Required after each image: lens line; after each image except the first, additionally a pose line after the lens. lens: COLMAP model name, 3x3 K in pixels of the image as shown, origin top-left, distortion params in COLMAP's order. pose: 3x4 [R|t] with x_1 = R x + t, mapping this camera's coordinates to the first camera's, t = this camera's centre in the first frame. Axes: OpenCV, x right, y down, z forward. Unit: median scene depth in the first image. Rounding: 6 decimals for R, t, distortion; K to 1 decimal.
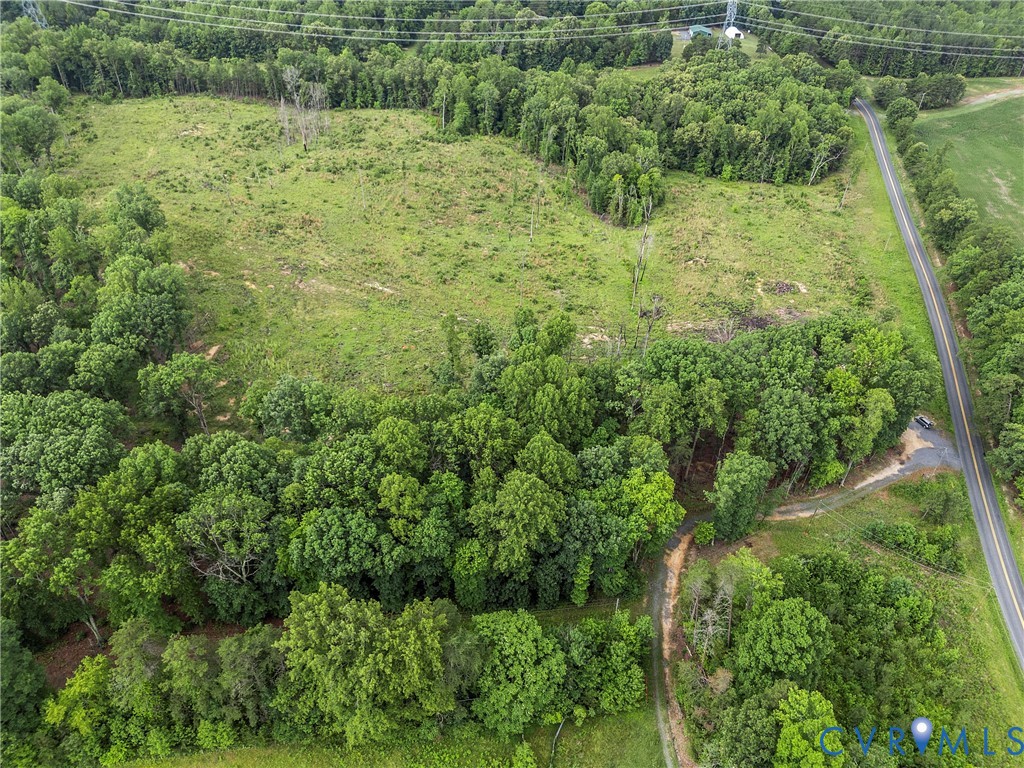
lens RADIAL K [[743.8, 0, 512.0], [0, 743.8, 384.0], [0, 0, 1]] dist [0.080589, -0.078201]
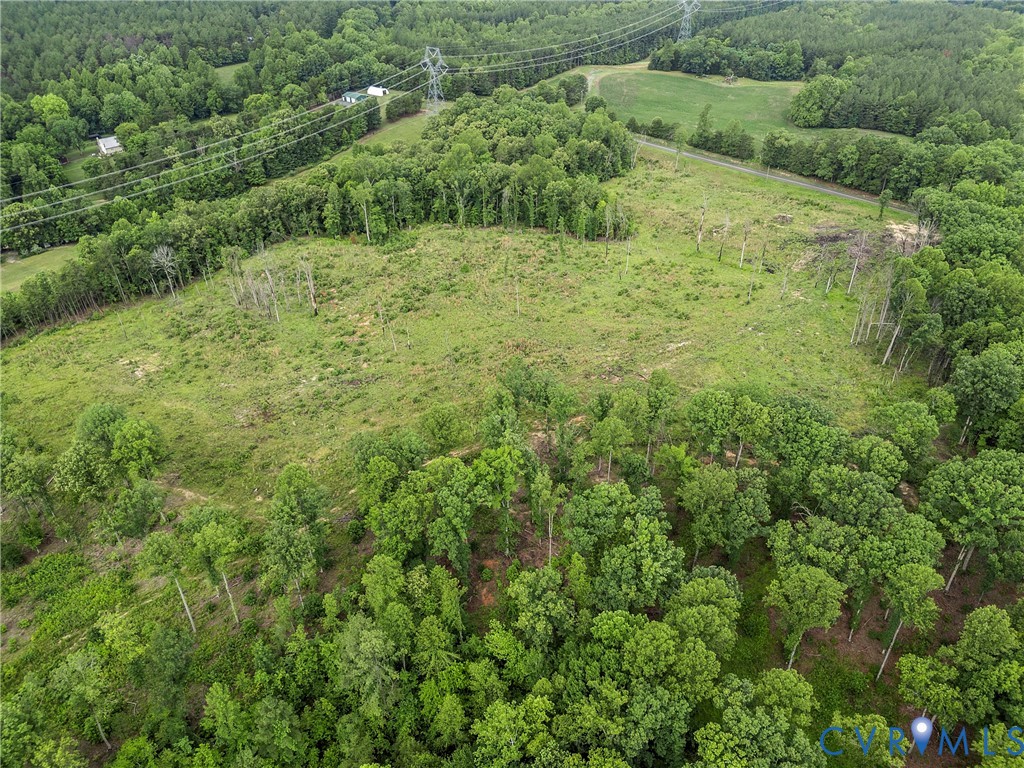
lens RADIAL K [[743.8, 0, 512.0], [0, 743.8, 384.0], [0, 0, 1]] dist [0.080589, -0.078201]
pose [[0.587342, -0.486237, 0.646995, -0.806674], [0.526111, 0.836846, 0.151312, -0.289994], [-0.615009, 0.251519, 0.747330, 0.304418]]
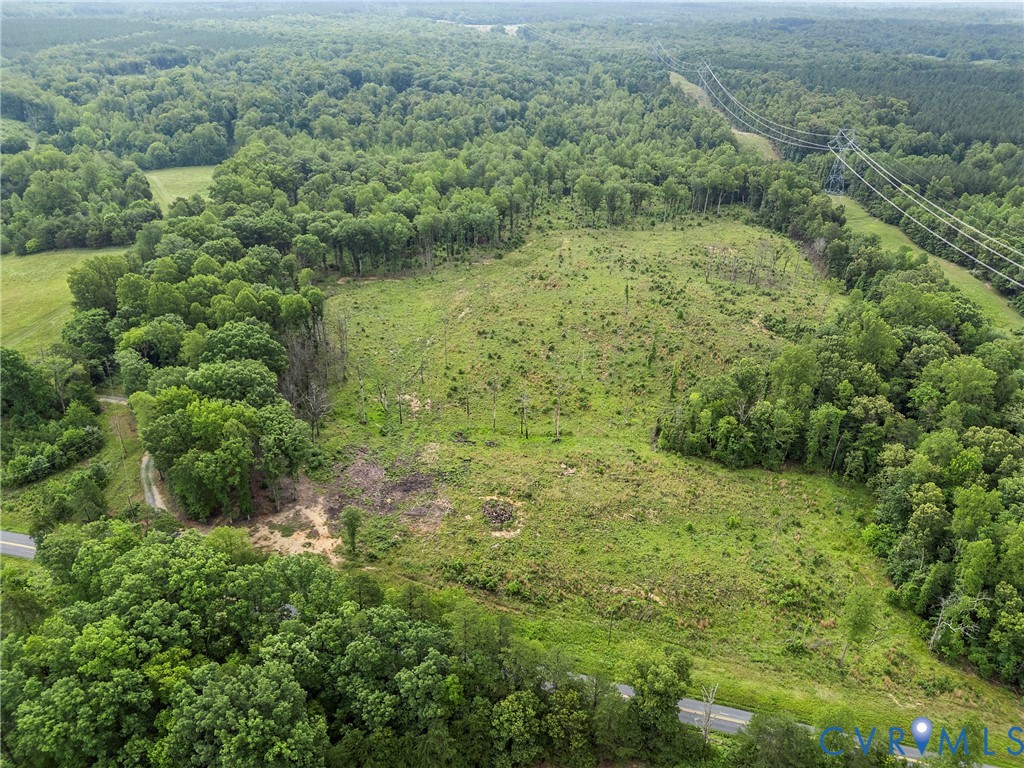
lens RADIAL K [[722.8, 0, 512.0], [0, 722.8, 384.0], [0, 0, 1]] dist [0.074649, -0.068504]
pose [[0.031424, 0.448414, -0.893273, 0.850407], [-0.635899, 0.698482, 0.328261, -0.421465], [0.771132, 0.557716, 0.307095, 0.591075]]
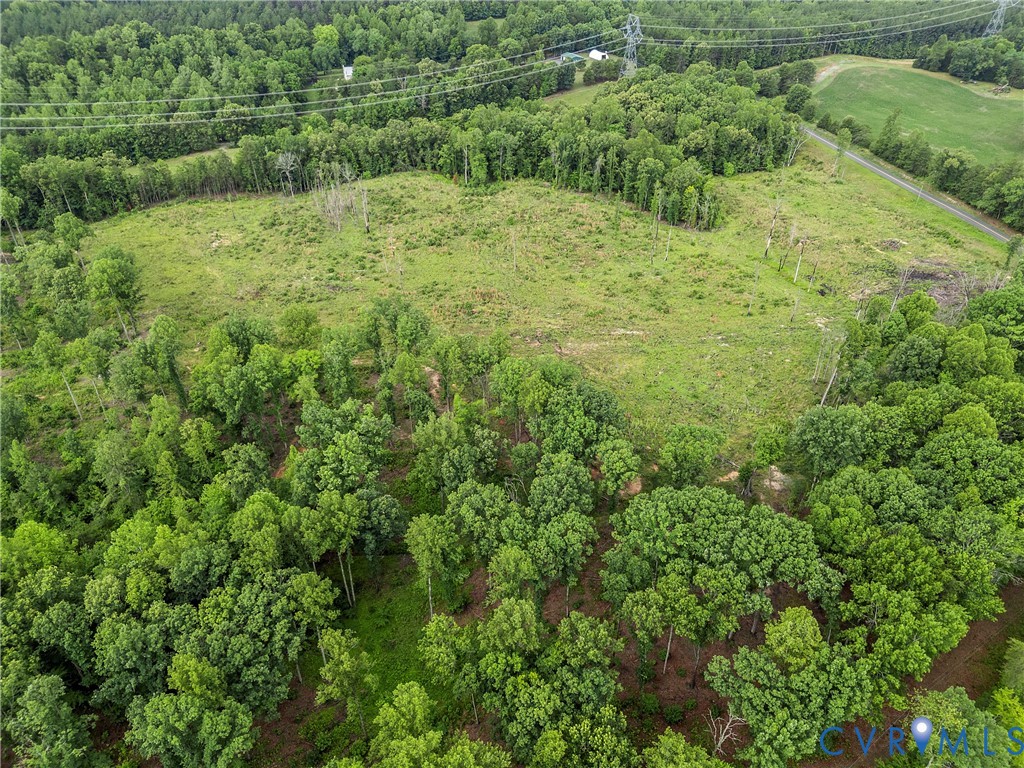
lens RADIAL K [[732.2, 0, 512.0], [0, 732.2, 384.0], [0, 0, 1]] dist [0.073946, -0.066084]
pose [[0.894050, -0.289732, 0.341658, -0.544188], [0.300819, 0.953442, 0.021354, -0.104678], [-0.331938, 0.083686, 0.939582, 0.093755]]
